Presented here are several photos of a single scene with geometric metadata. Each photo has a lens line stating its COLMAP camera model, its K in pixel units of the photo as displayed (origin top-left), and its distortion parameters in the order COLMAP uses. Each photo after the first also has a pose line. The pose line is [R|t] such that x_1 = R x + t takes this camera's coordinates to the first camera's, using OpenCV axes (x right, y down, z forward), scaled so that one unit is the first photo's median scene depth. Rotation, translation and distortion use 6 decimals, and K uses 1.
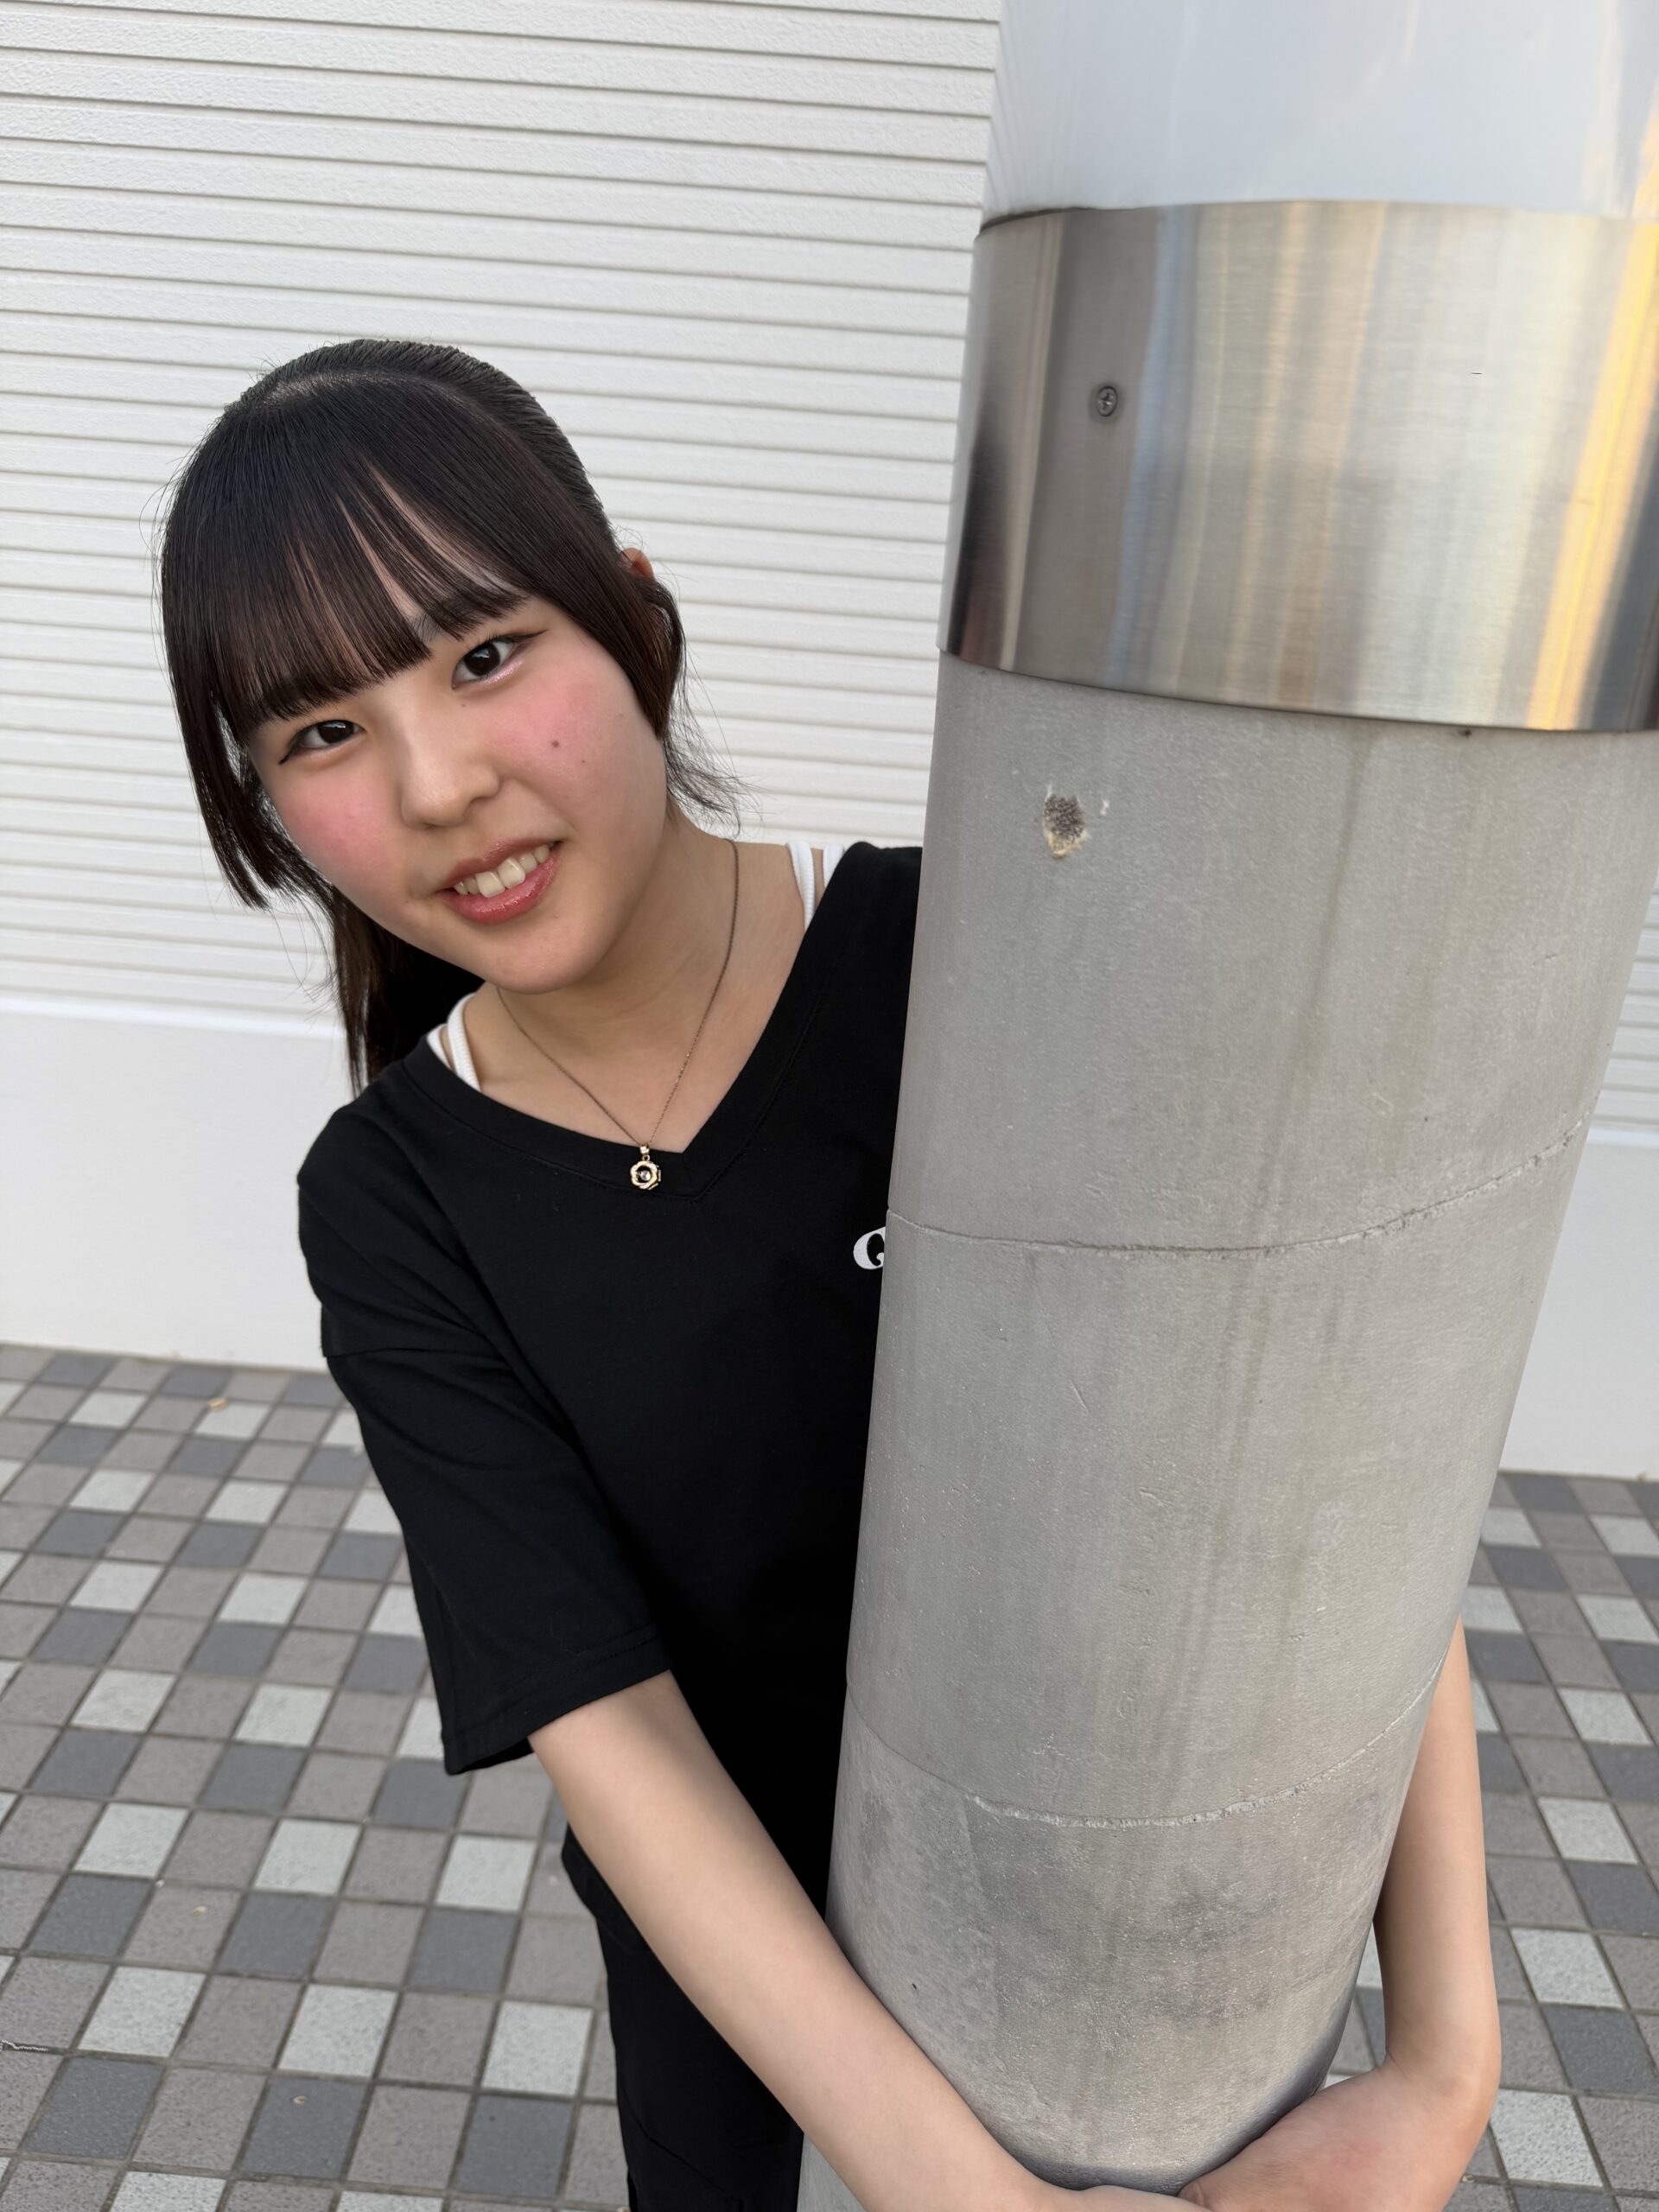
lens RADIAL K [[1544.0, 0, 822.7], [0, 1544.0, 1100.4], [0, 0, 1]] dist [0.006190, -0.030910]
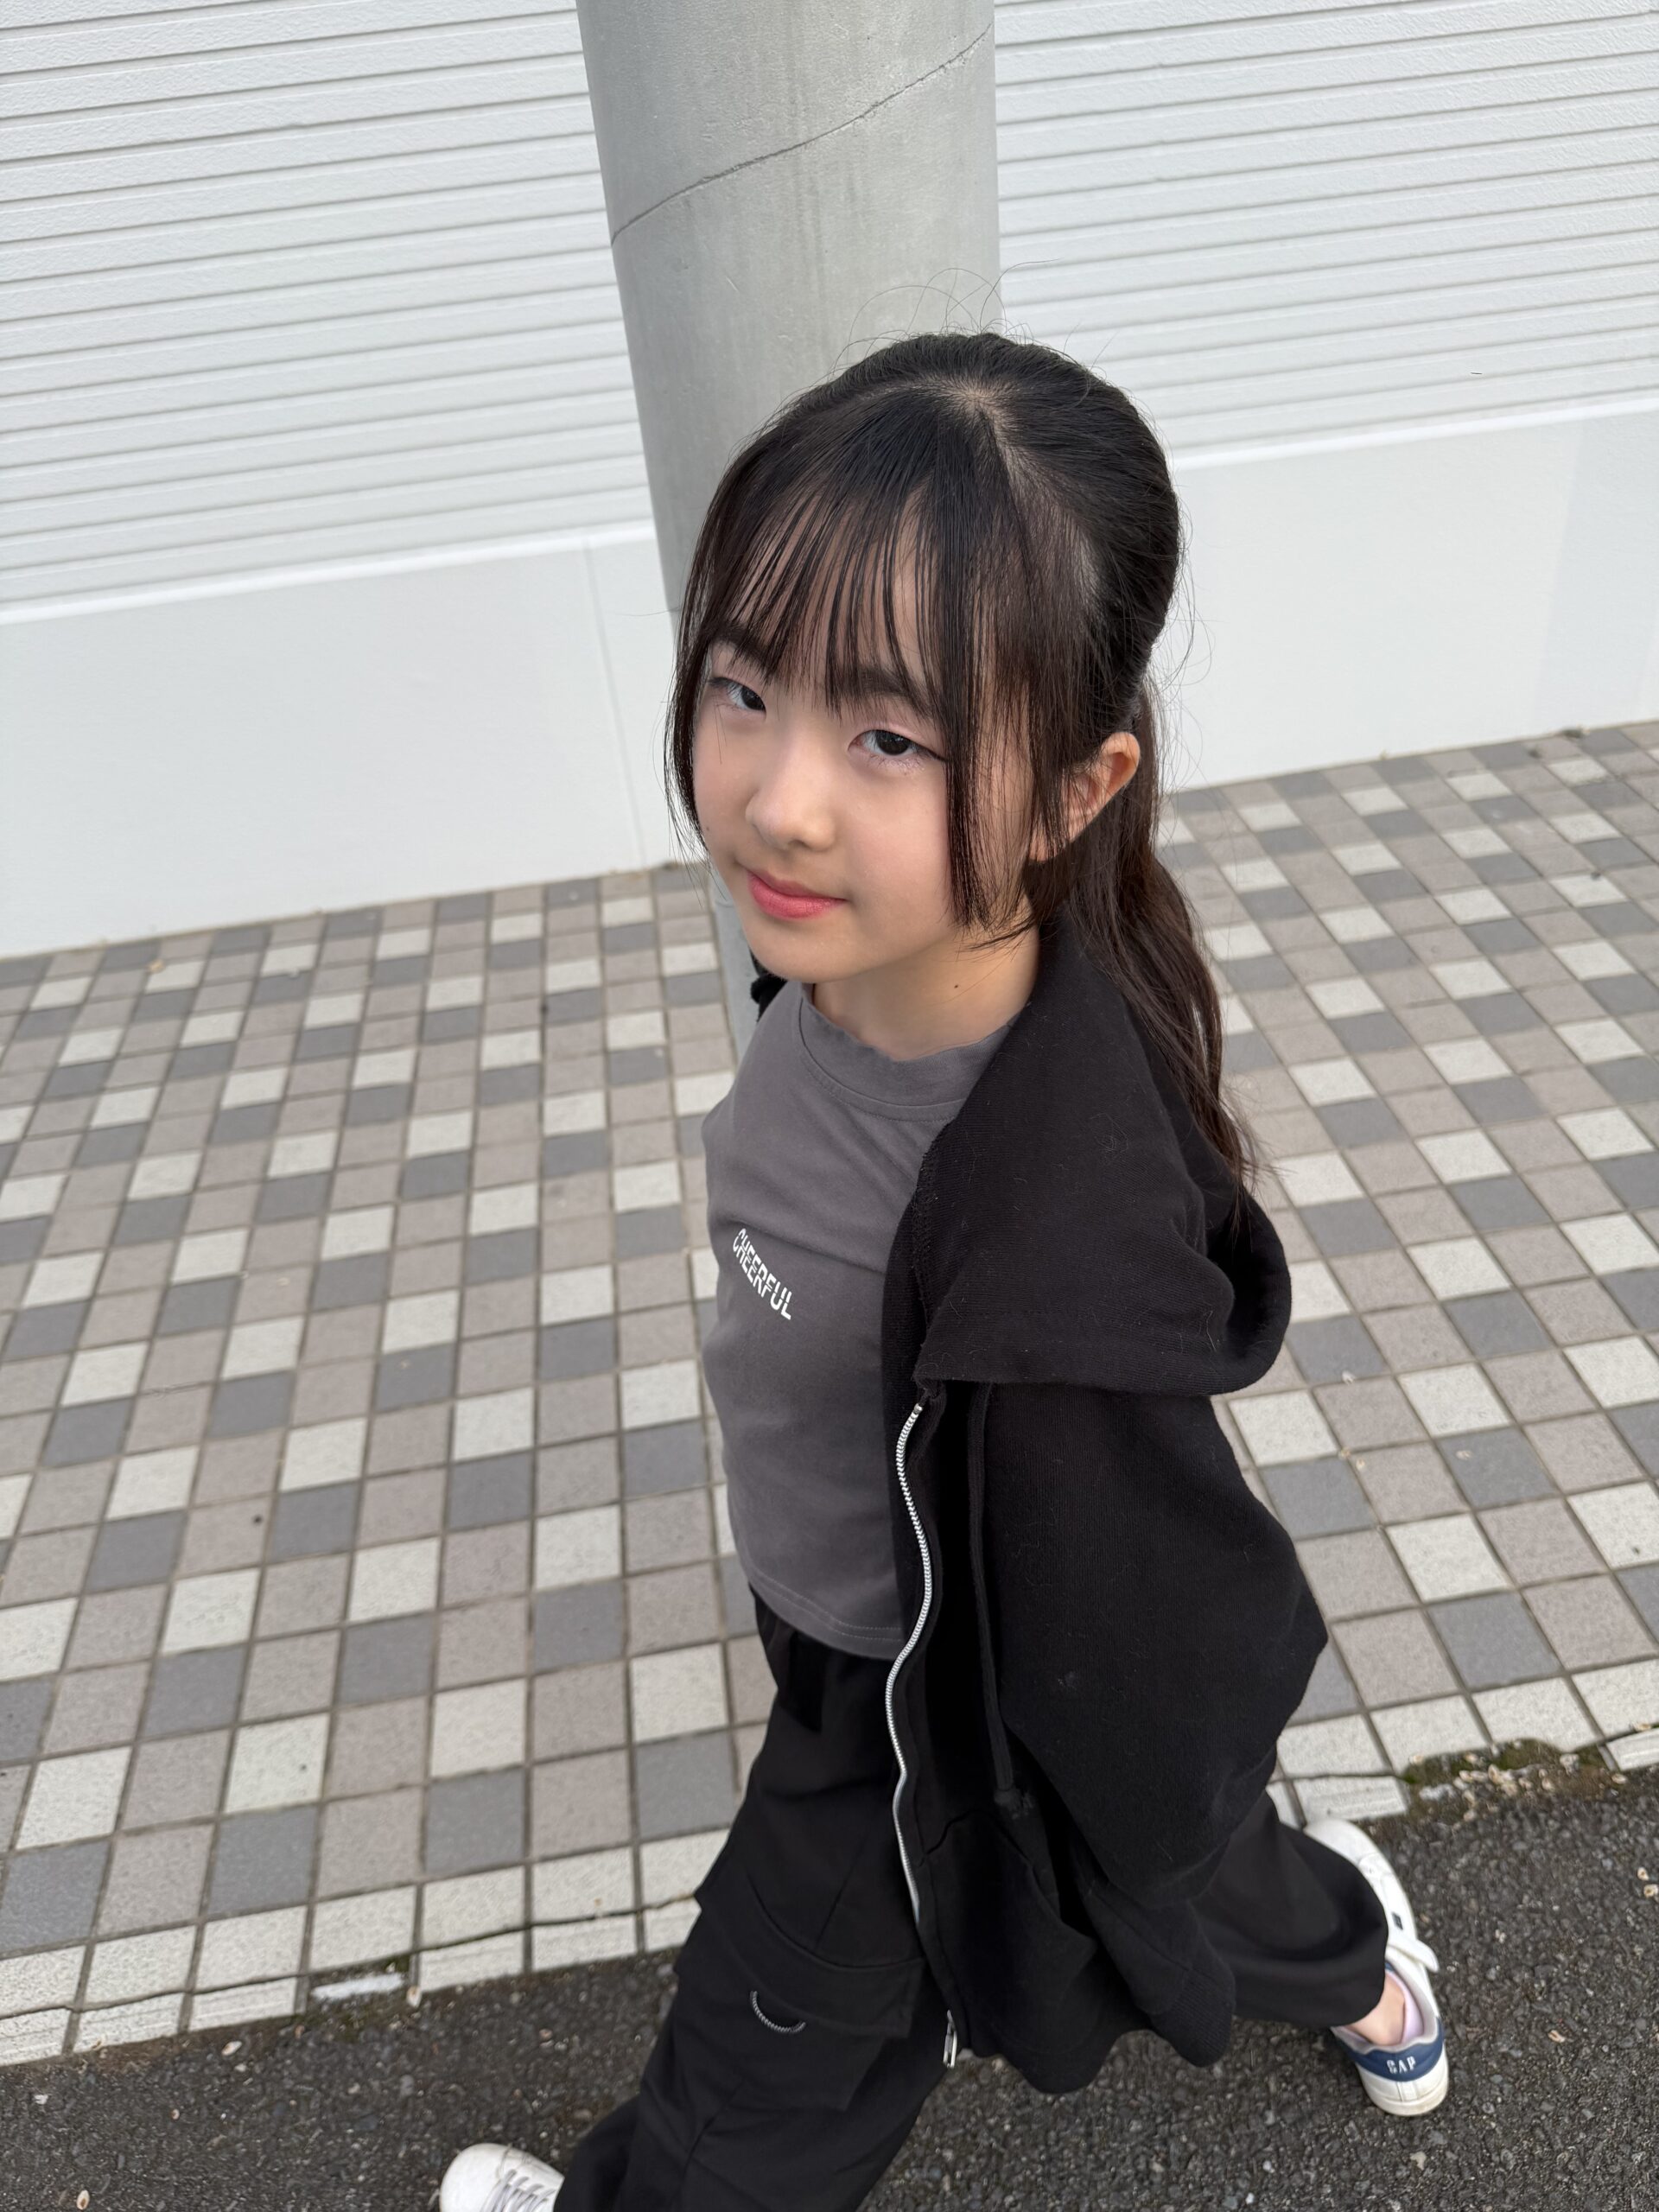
lens RADIAL K [[1544.0, 0, 848.6], [0, 1544.0, 1107.0], [0, 0, 1]] dist [0.006190, -0.030910]
pose [[0.970617, -0.231281, 0.066417, -0.010268], [0.207028, 0.943324, 0.259384, 0.169762], [-0.122643, -0.238012, 0.963488, -0.243941]]
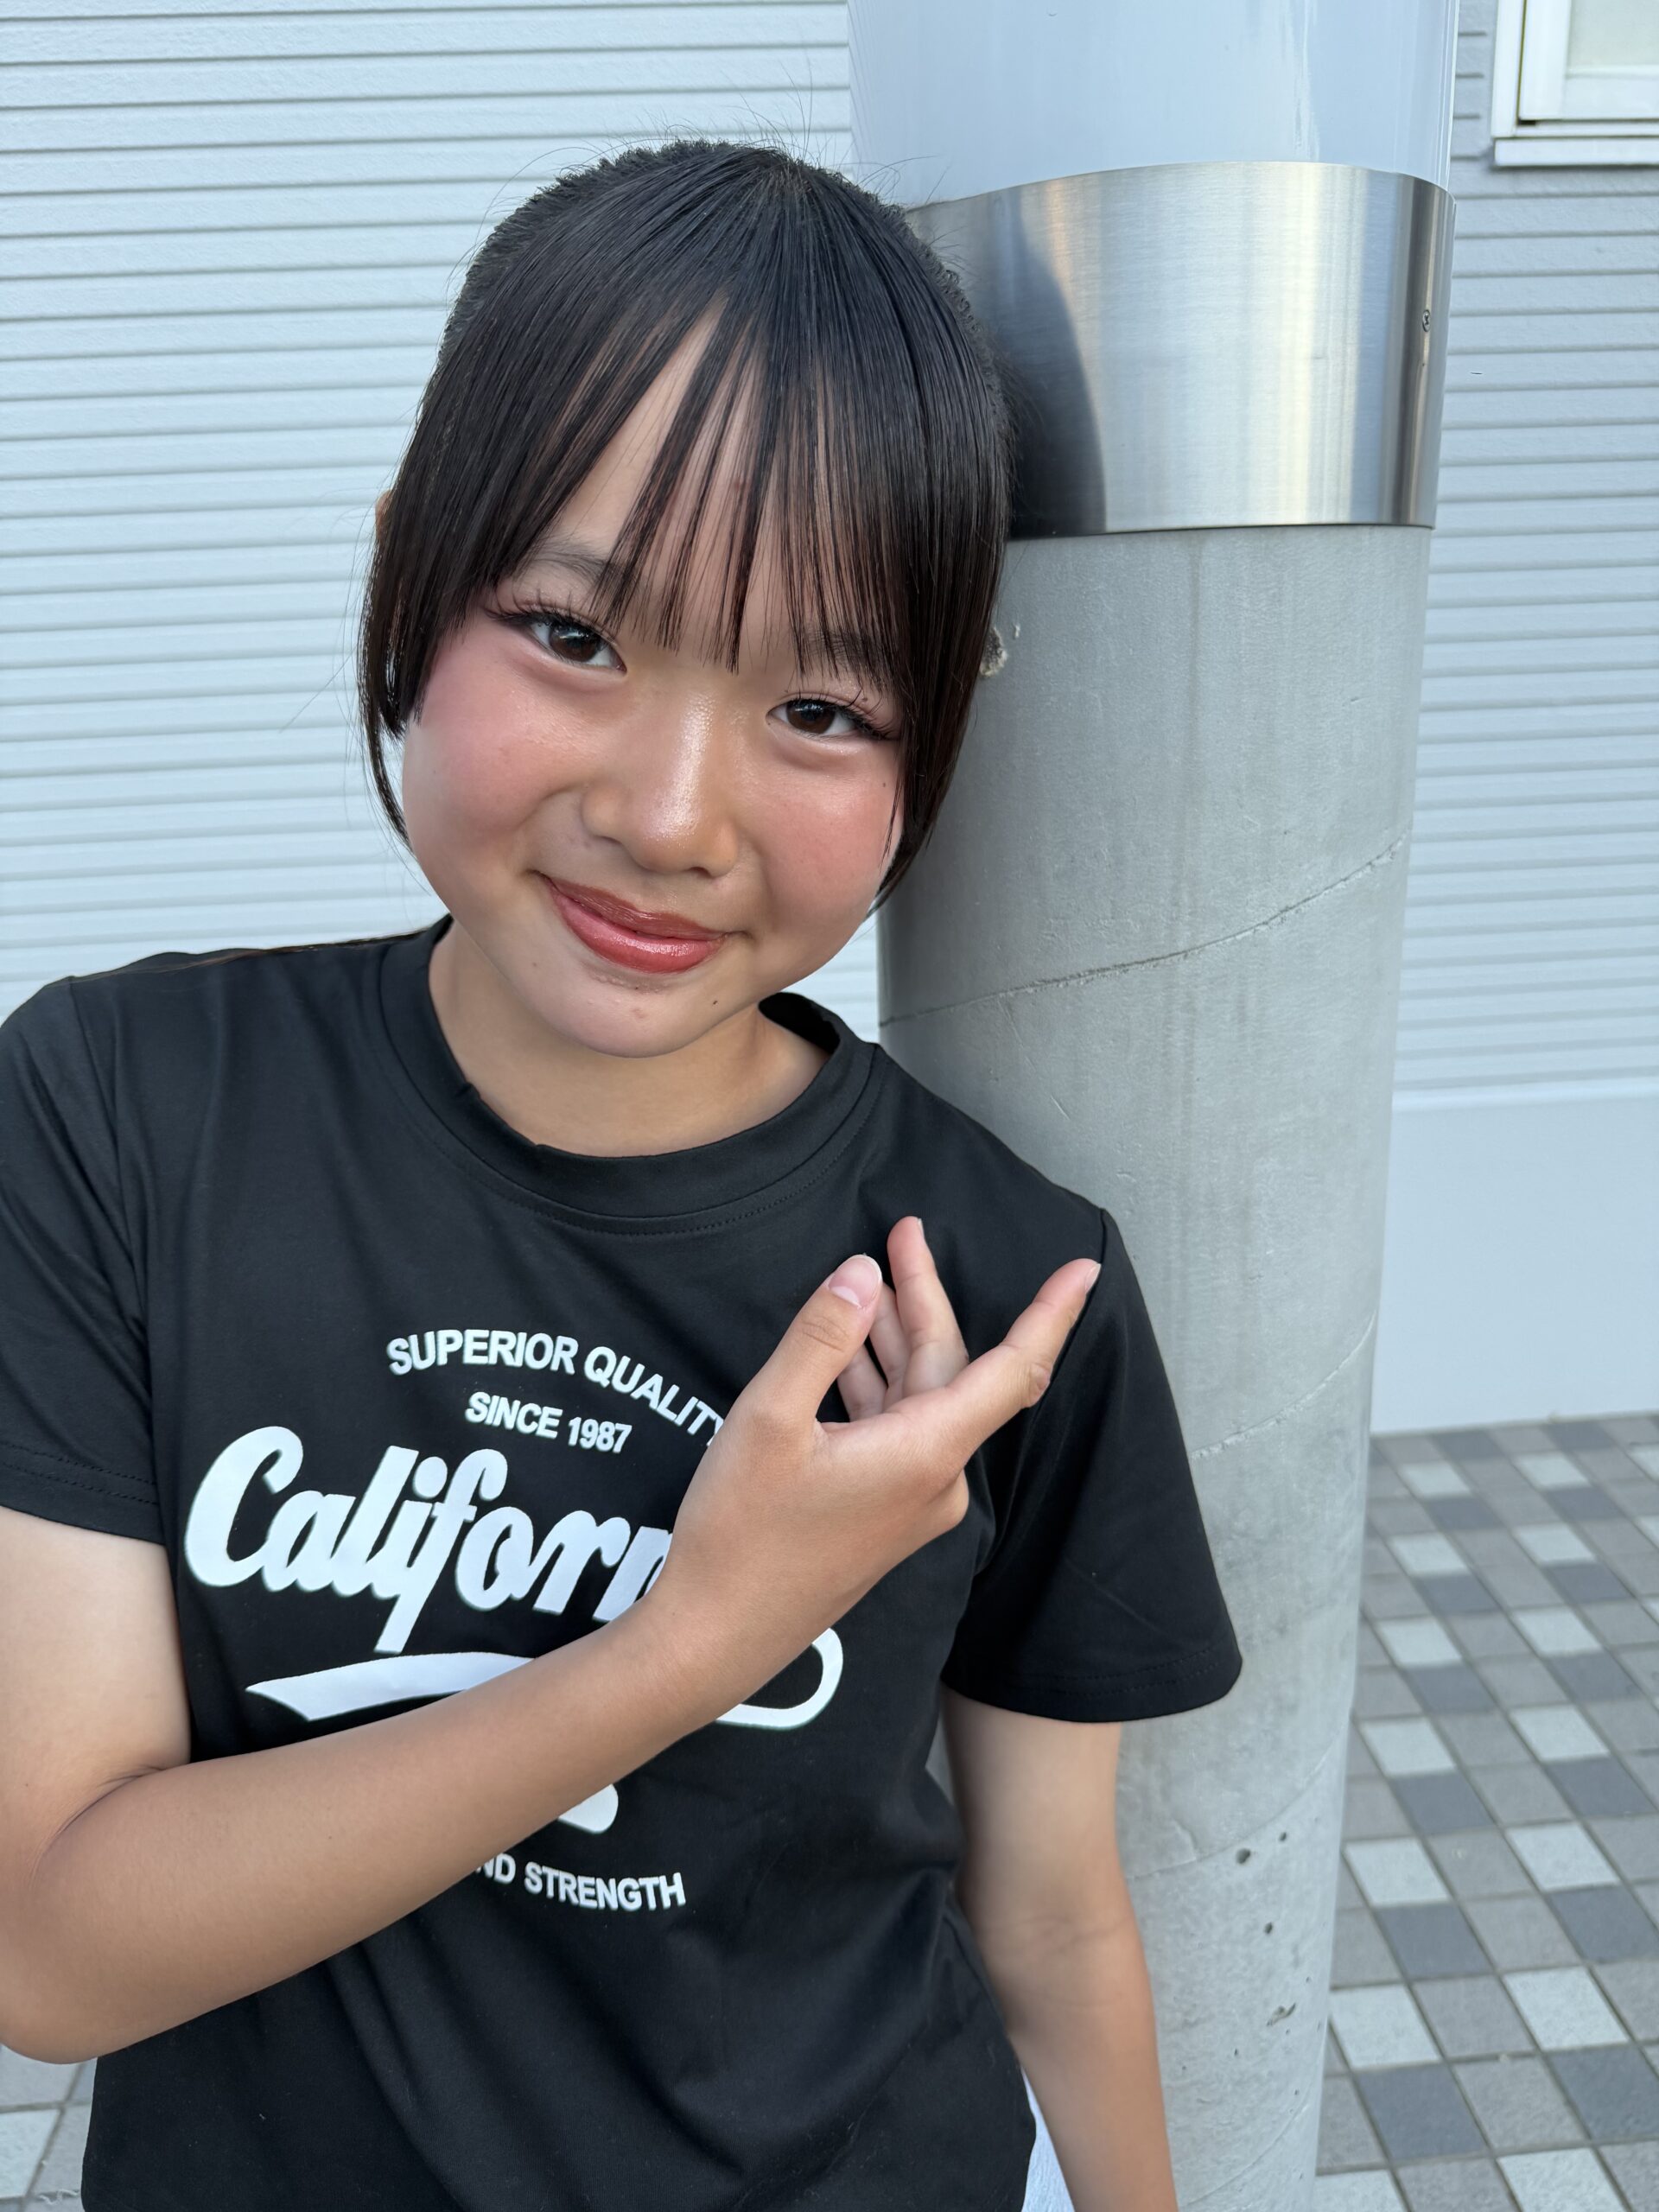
lens RADIAL K [[1544.0, 0, 830.8], [0, 1544.0, 1114.3], [0, 0, 1]] dist [0.006190, -0.030910]
pose [[0.987687, -0.134051, 0.080655, -0.032559], [0.139825, 0.987643, -0.070778, 0.068526], [-0.070171, 0.081184, 0.994226, -0.066259]]
